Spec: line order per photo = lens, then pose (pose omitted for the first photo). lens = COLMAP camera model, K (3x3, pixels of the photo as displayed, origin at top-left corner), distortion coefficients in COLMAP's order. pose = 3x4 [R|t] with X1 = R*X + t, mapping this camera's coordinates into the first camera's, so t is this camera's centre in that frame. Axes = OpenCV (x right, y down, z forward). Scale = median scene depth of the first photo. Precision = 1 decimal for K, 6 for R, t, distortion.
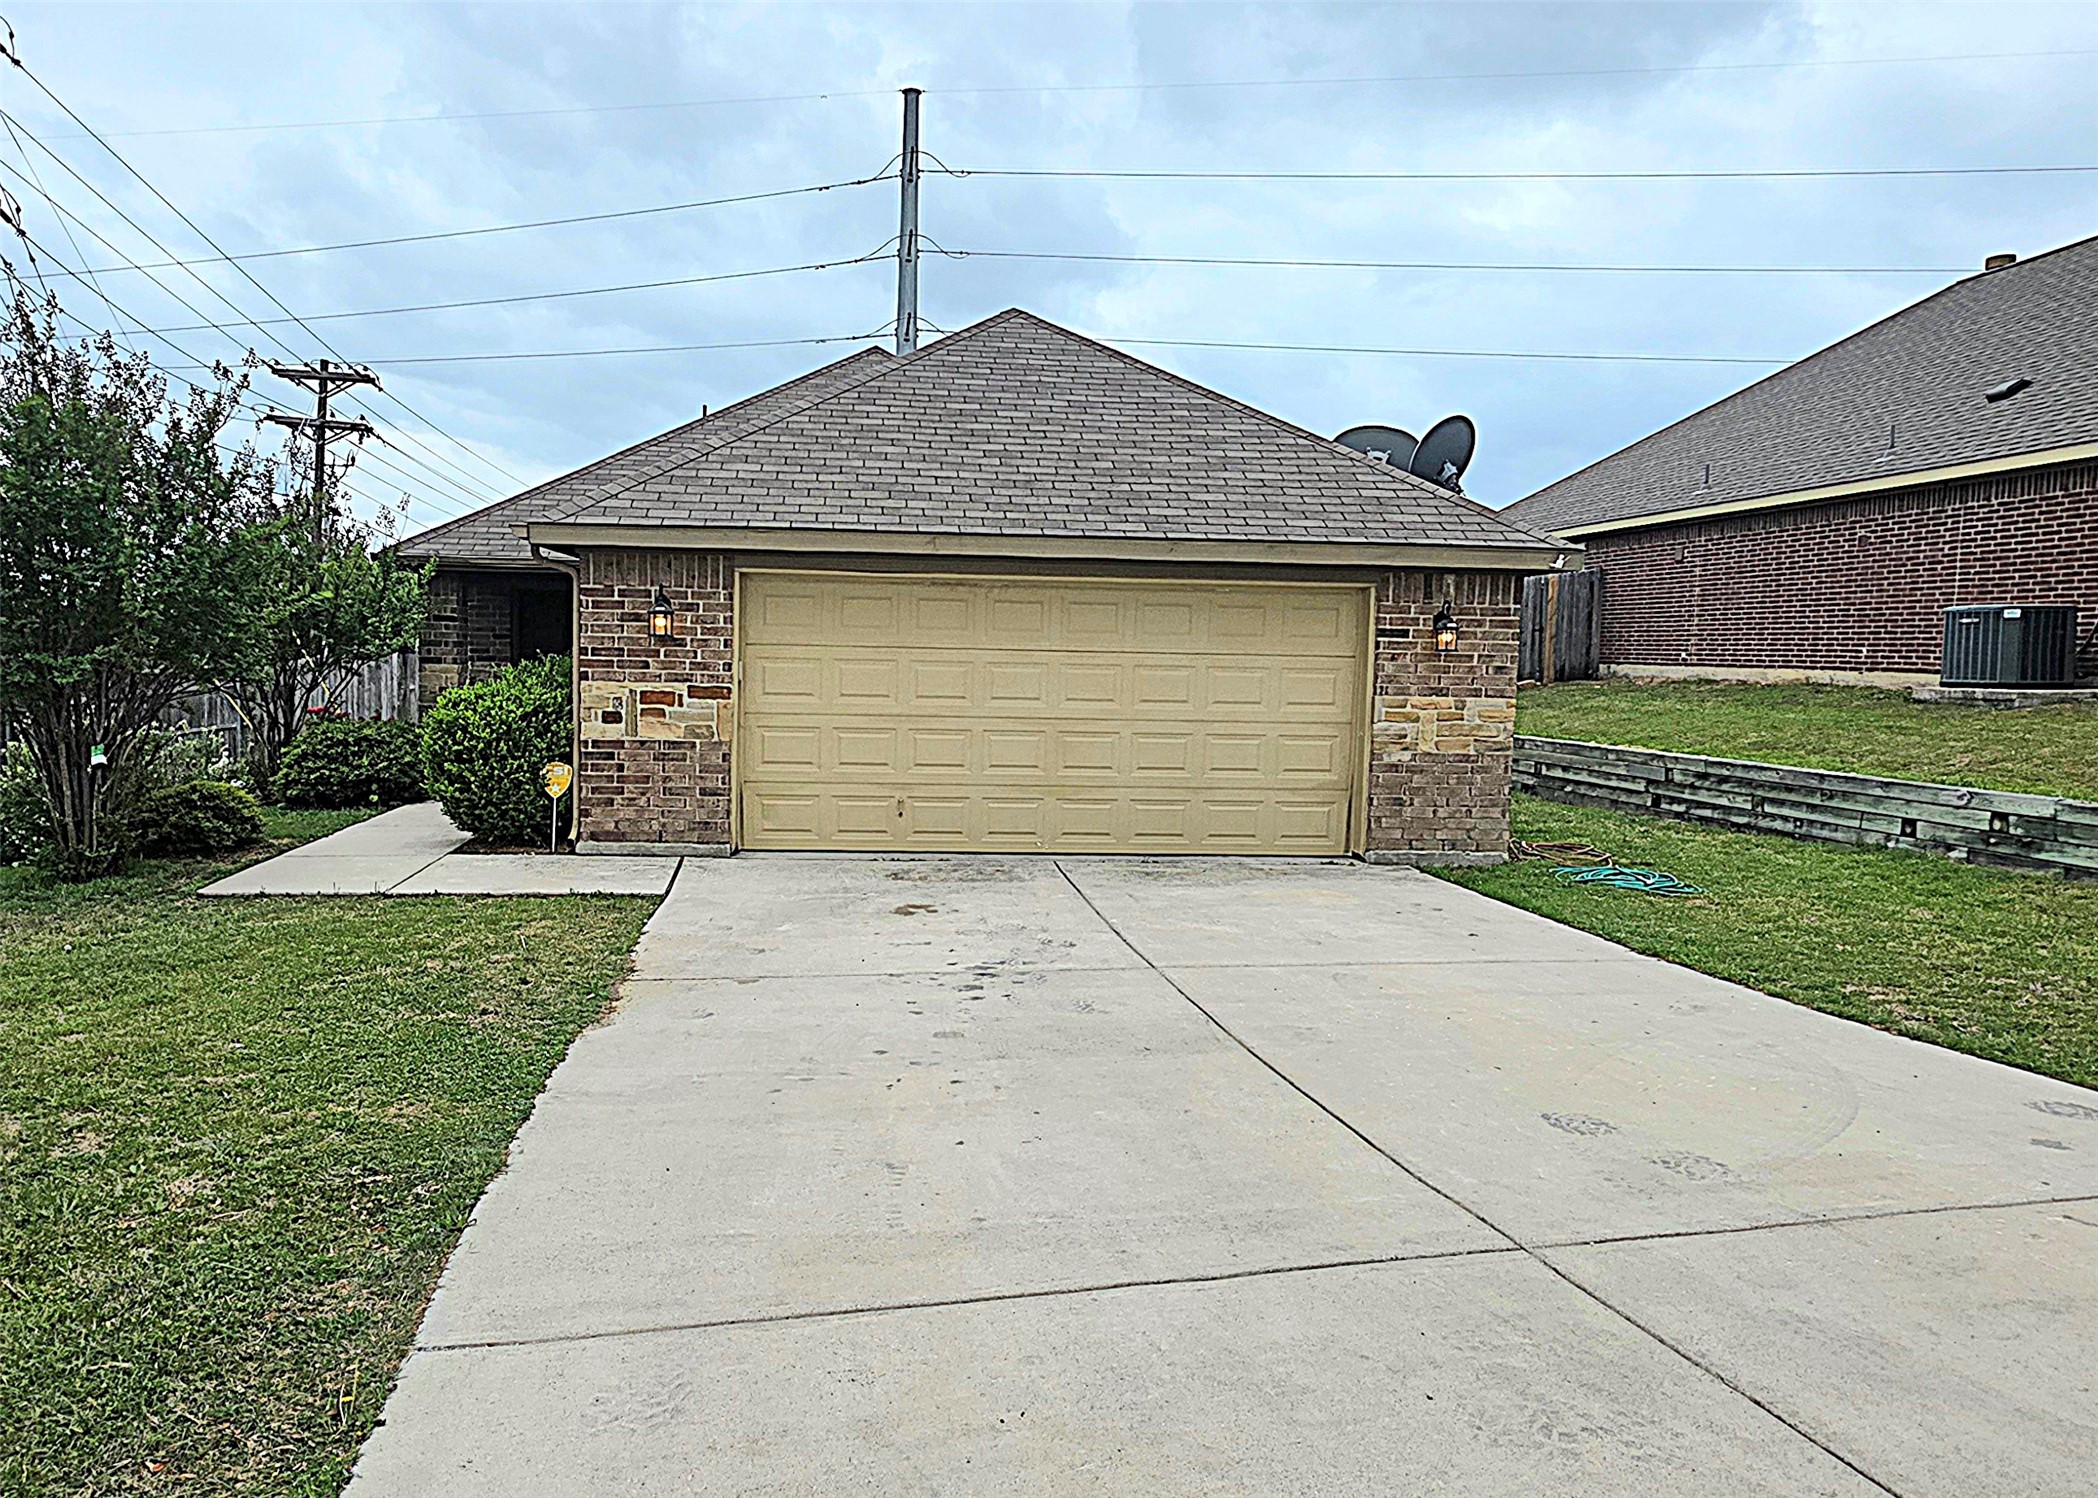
lens RADIAL K [[1134.6, 0, 1048.6], [0, 1134.6, 745.2], [0, 0, 1]] dist [0.005313, -0.000153]
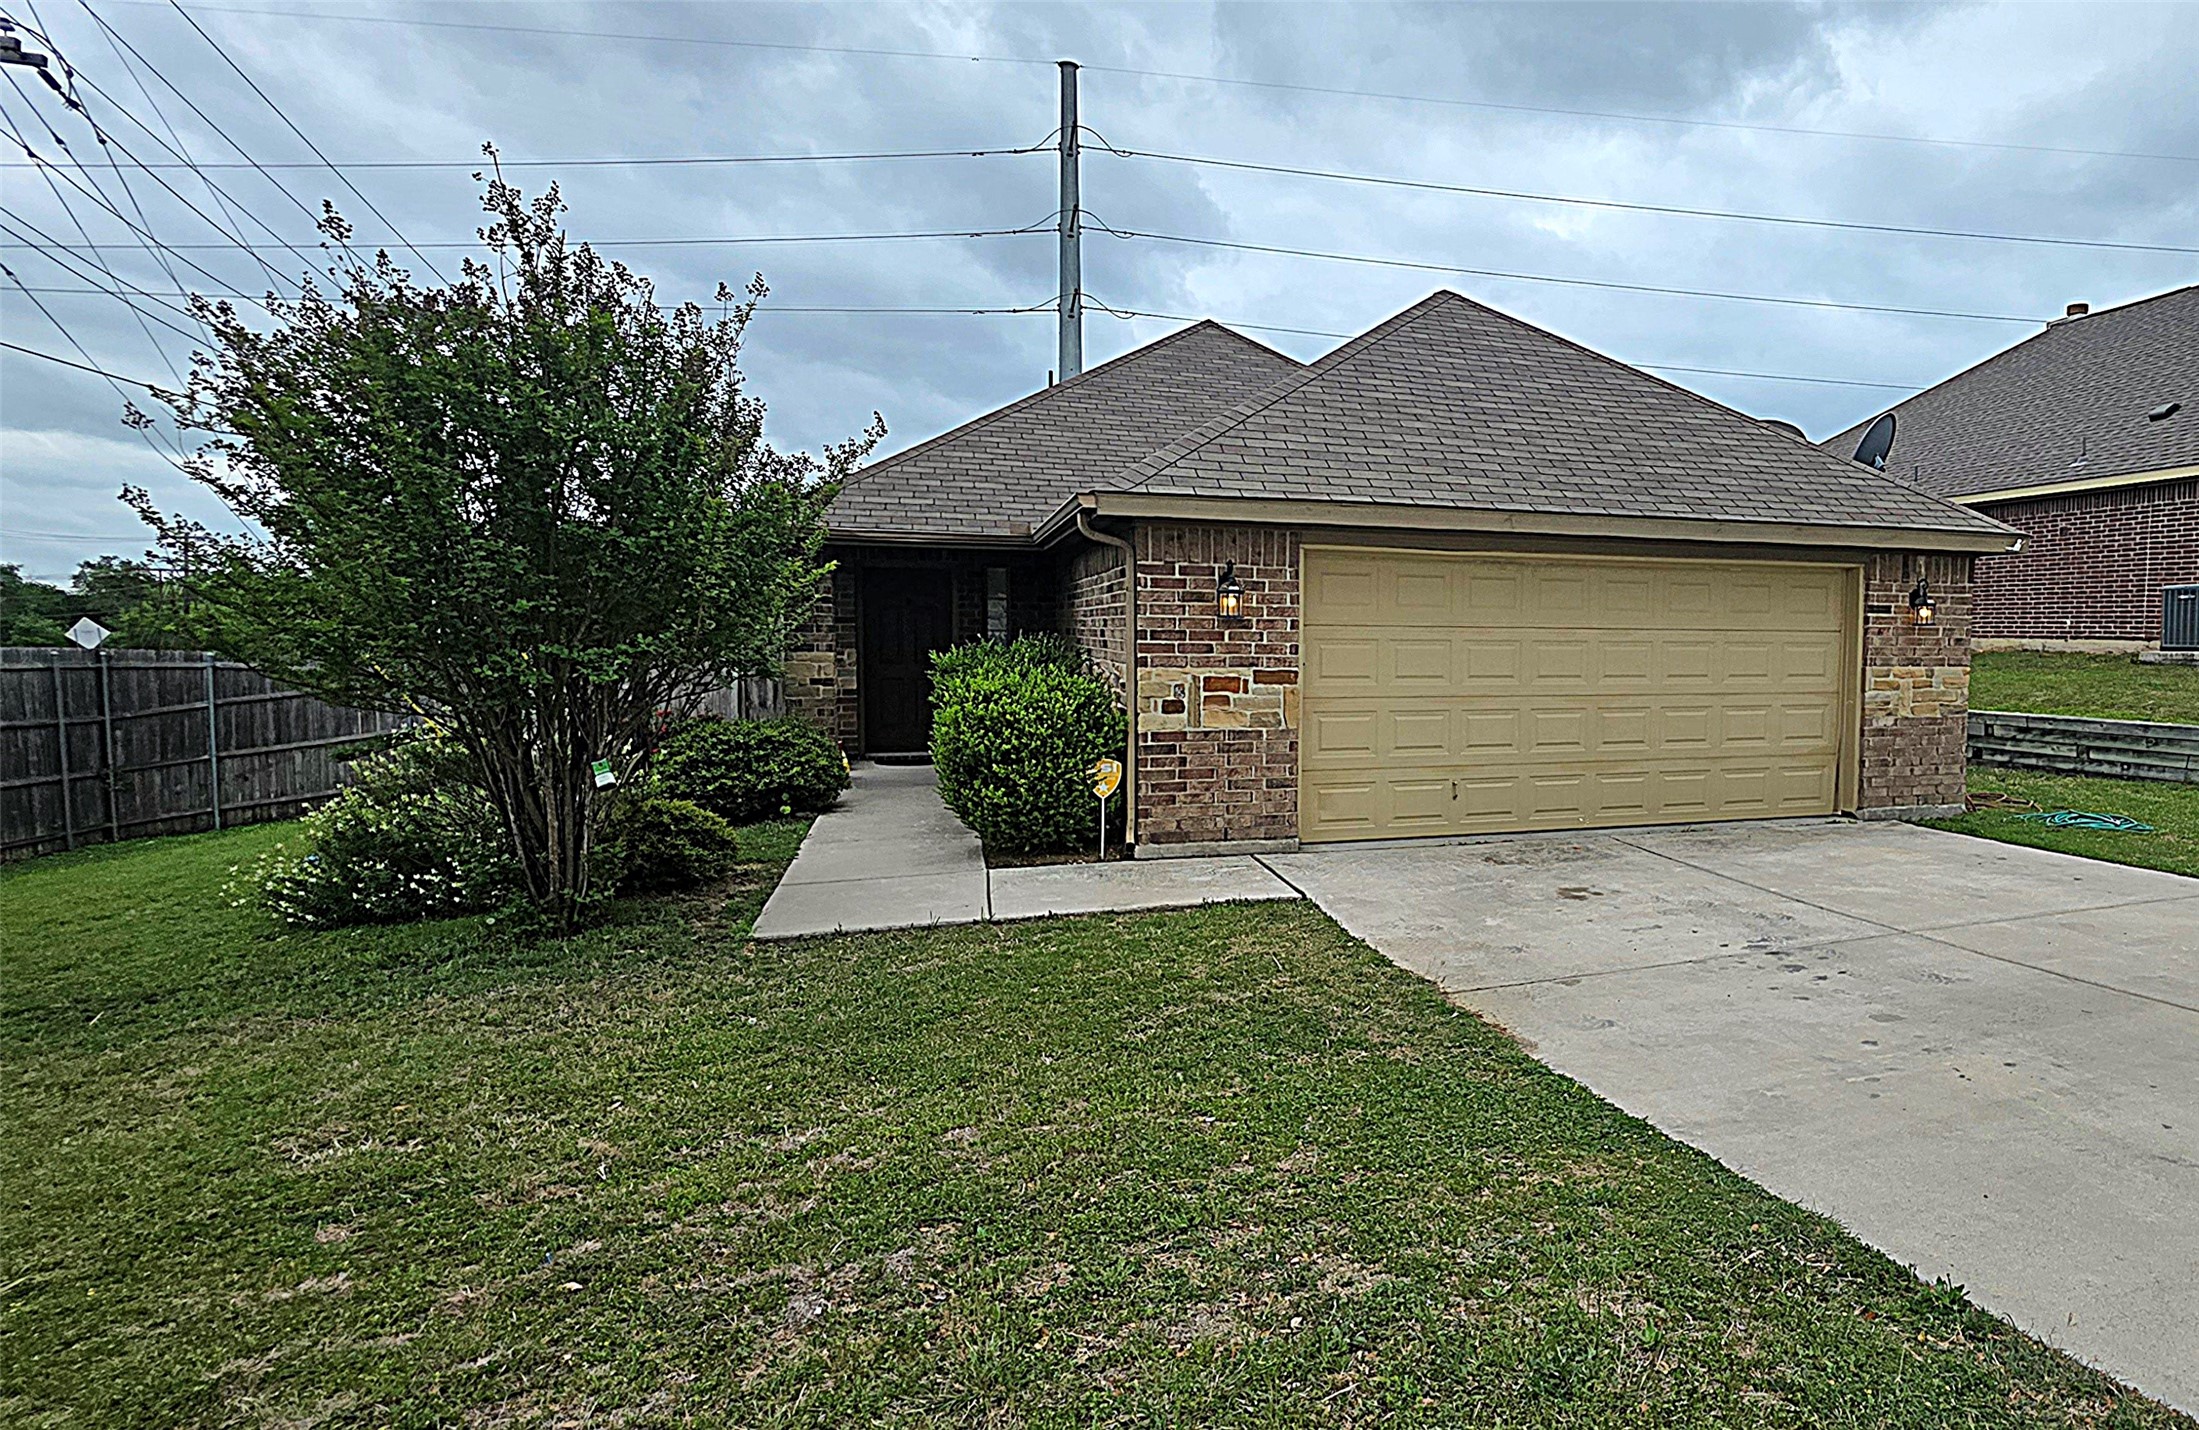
lens RADIAL K [[1071.9, 0, 1098.9], [0, 1071.9, 715.1], [0, 0, 1]] dist [0.003752, 0.000544]
pose [[0.965732, -0.030980, 0.257686, -0.665971], [0.031988, 0.999488, 0.000280, -0.020060], [-0.257563, 0.007972, 0.966229, 0.184830]]
